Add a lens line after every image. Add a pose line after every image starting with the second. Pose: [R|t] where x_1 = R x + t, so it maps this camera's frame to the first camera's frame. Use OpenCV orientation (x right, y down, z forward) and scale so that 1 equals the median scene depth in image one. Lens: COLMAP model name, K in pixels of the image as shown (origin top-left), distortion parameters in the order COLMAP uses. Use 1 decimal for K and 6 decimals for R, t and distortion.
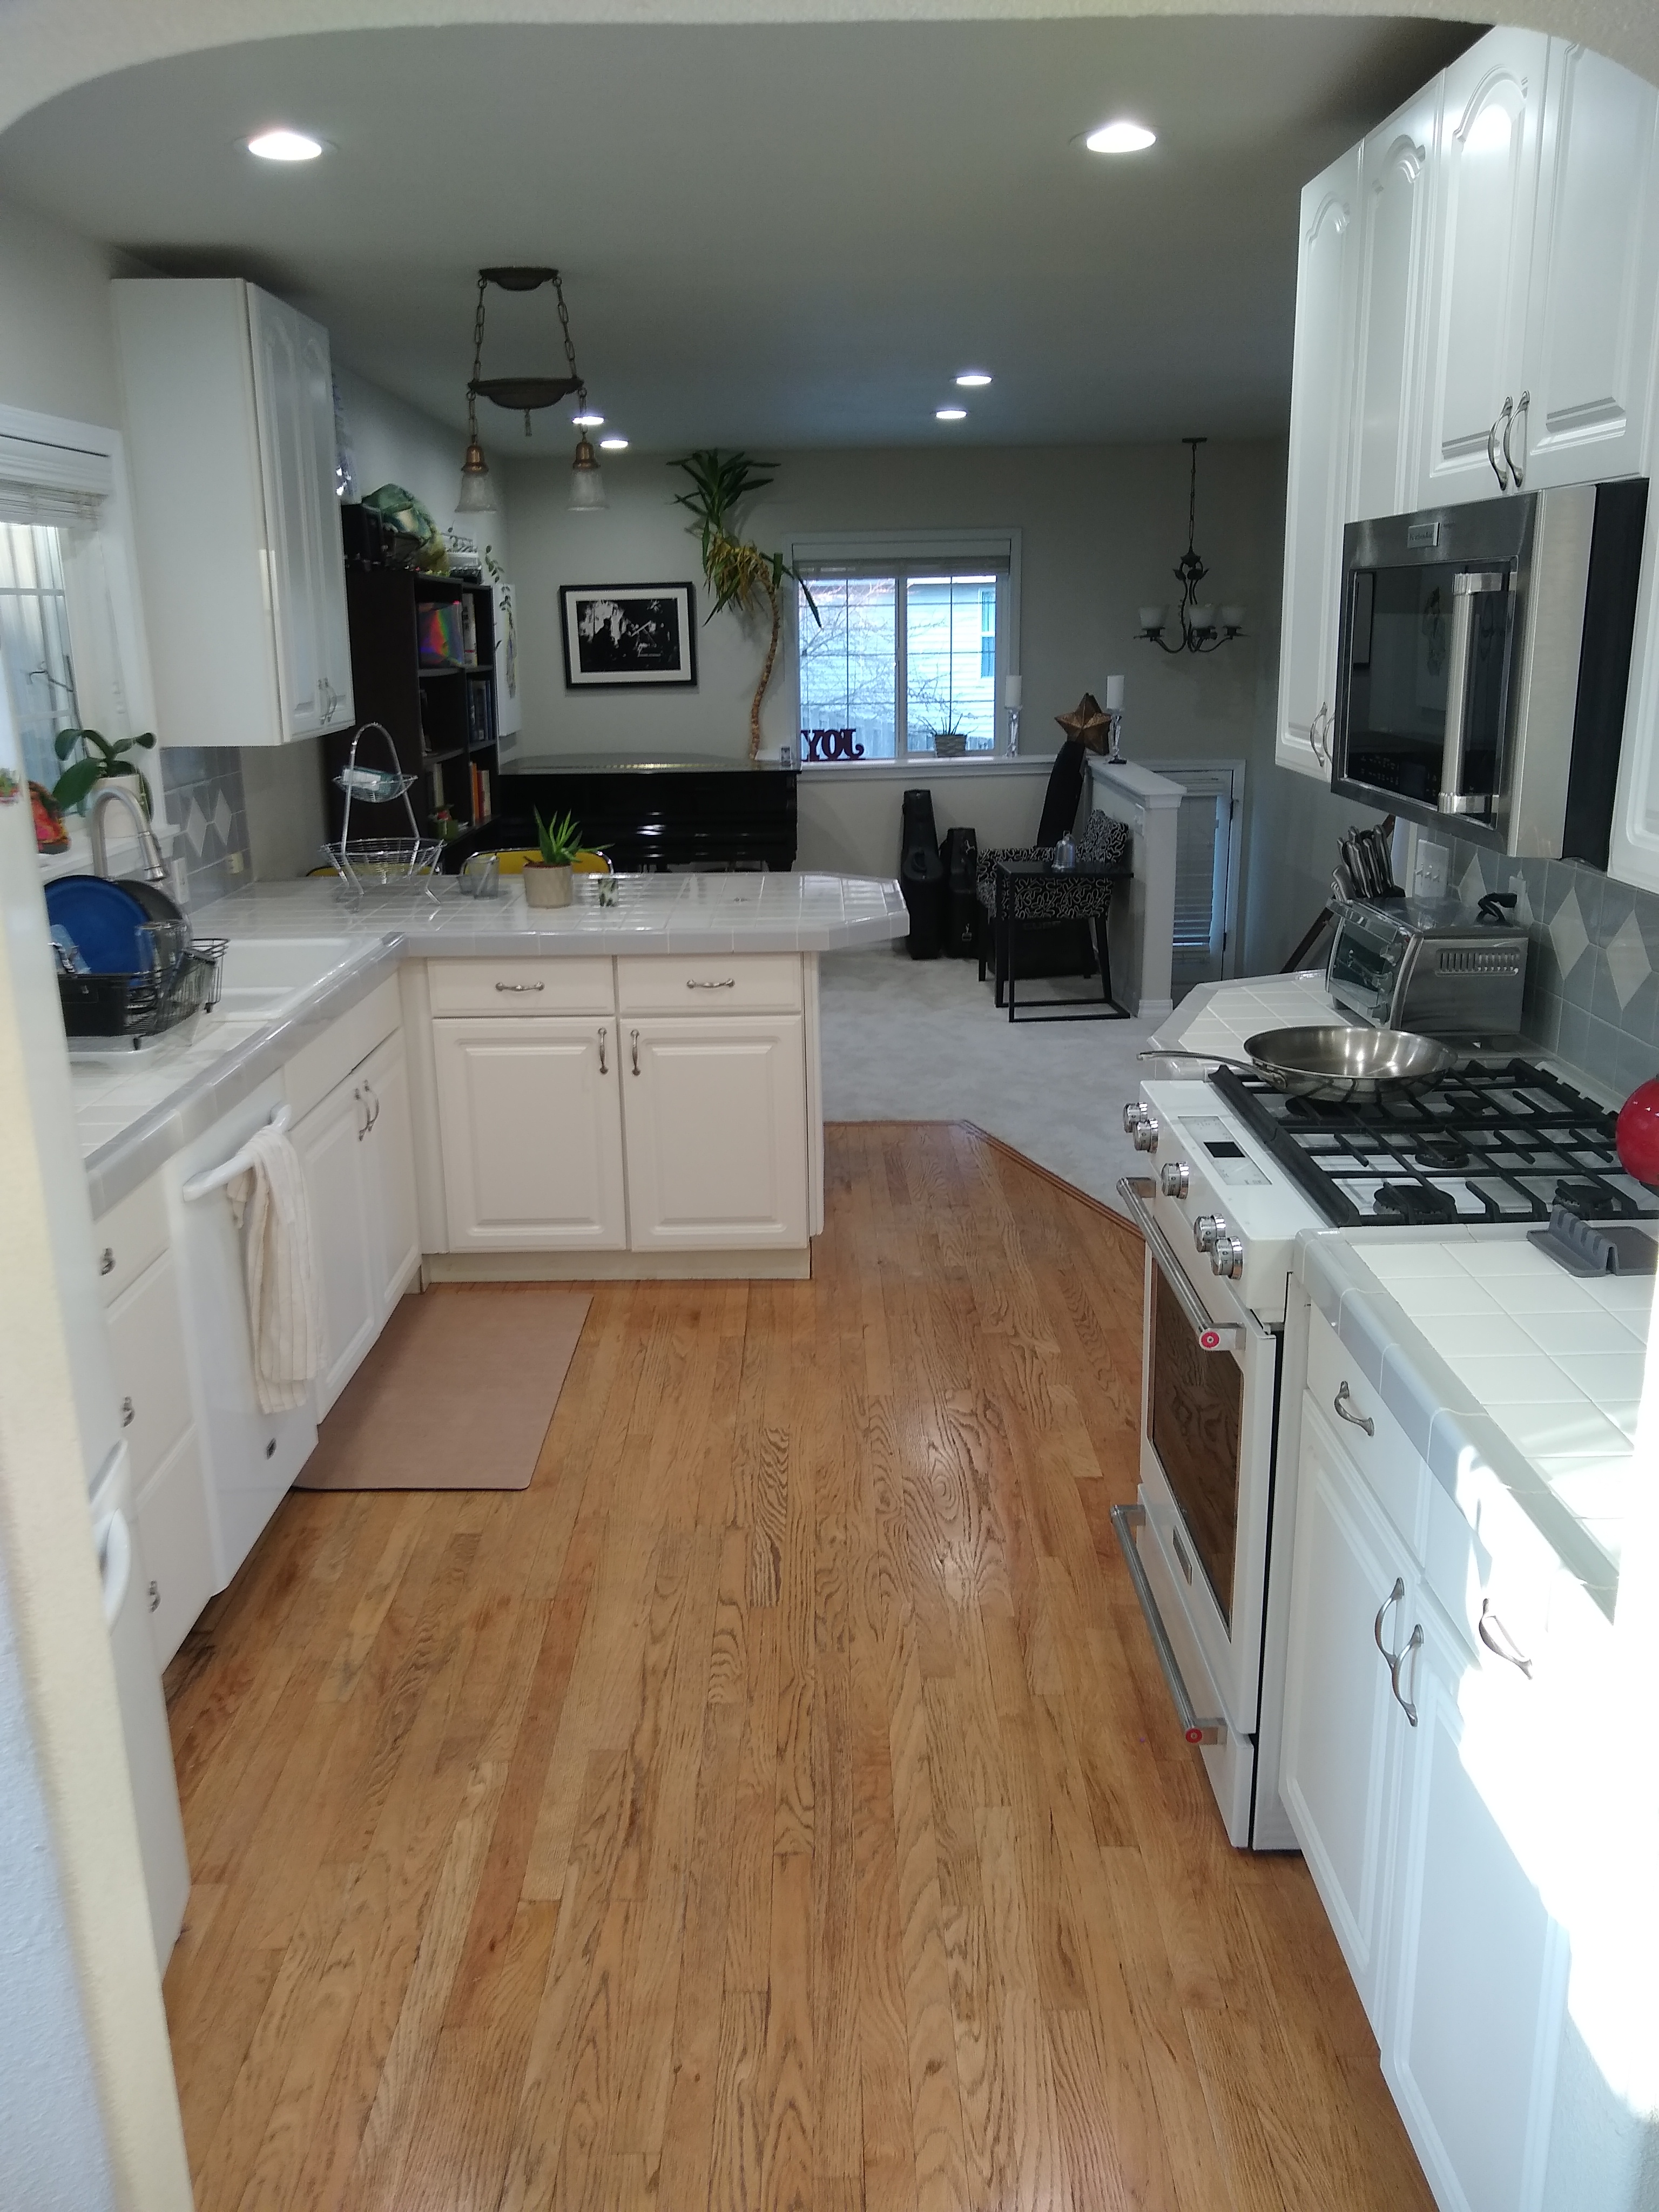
lens RADIAL K [[1750.8, 0, 819.7], [0, 1750.8, 1108.3], [0, 0, 1]] dist [0.000843, 0.003062]
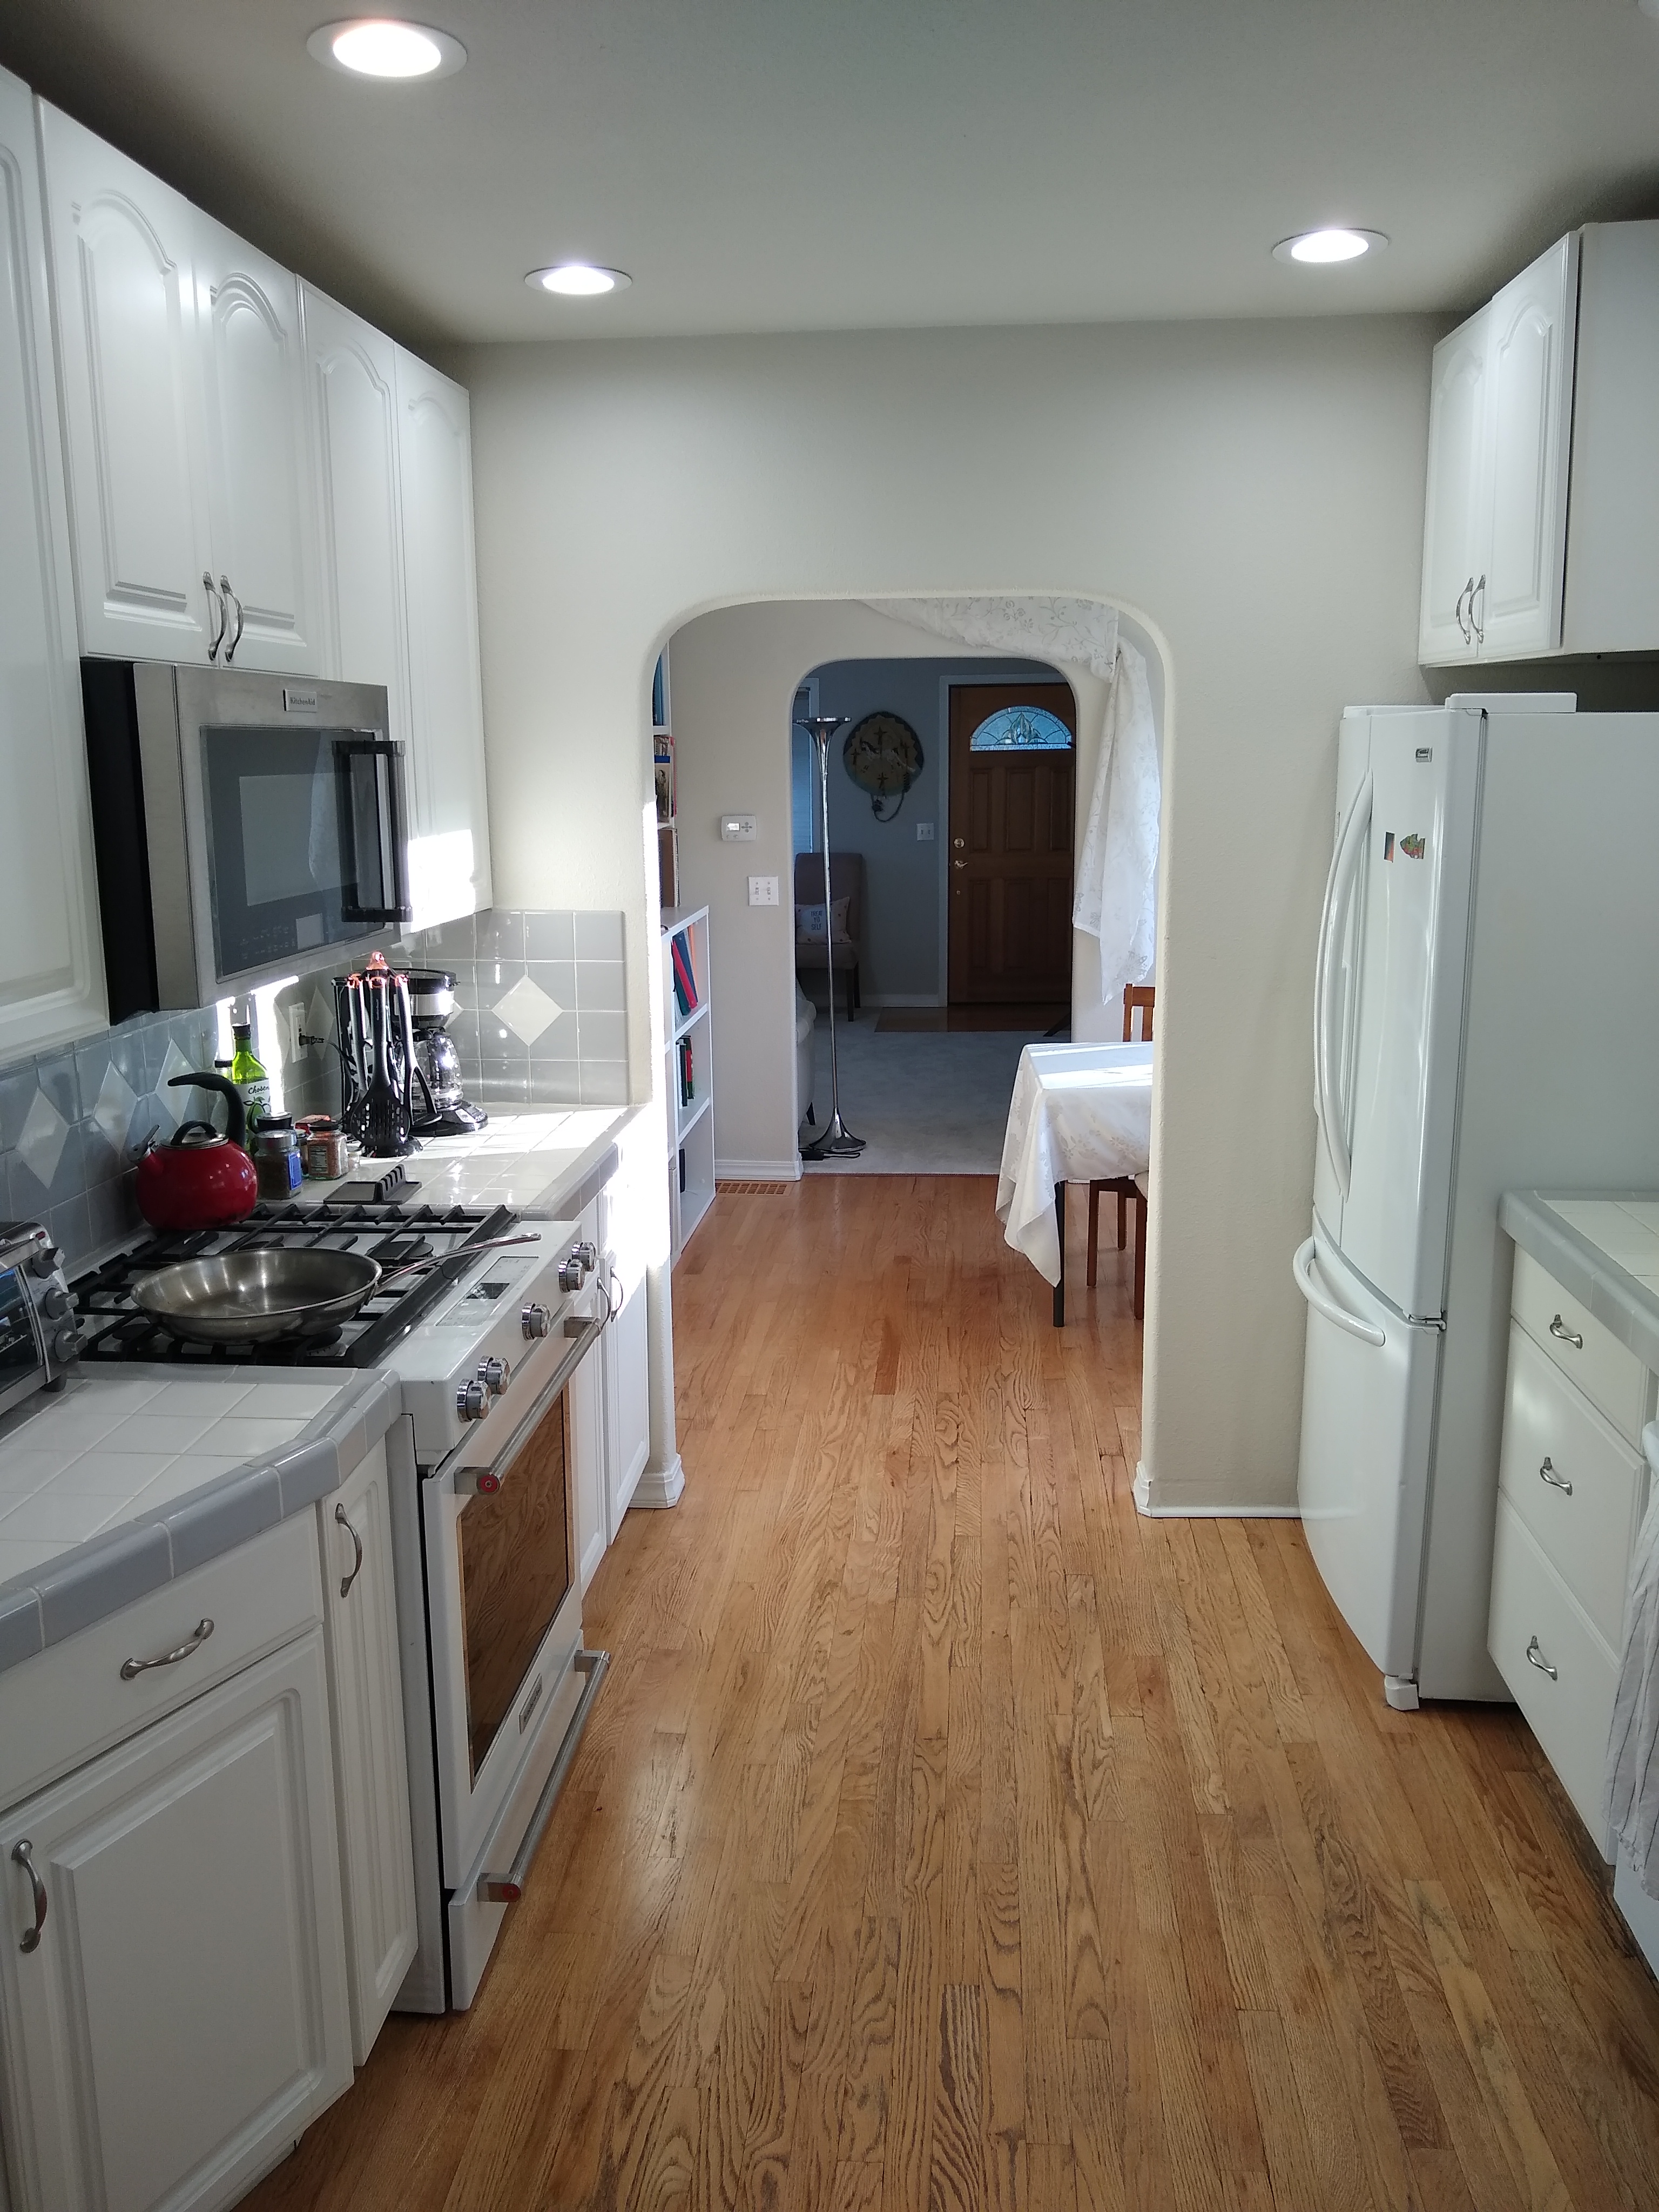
lens RADIAL K [[1750.8, 0, 822.7], [0, 1750.8, 1098.4], [0, 0, 1]] dist [0.000843, 0.003062]
pose [[-0.995567, 0.008011, 0.093717, -0.055103], [0.049887, 0.889656, 0.453898, -0.513620], [-0.079740, 0.456561, -0.886112, 1.793686]]
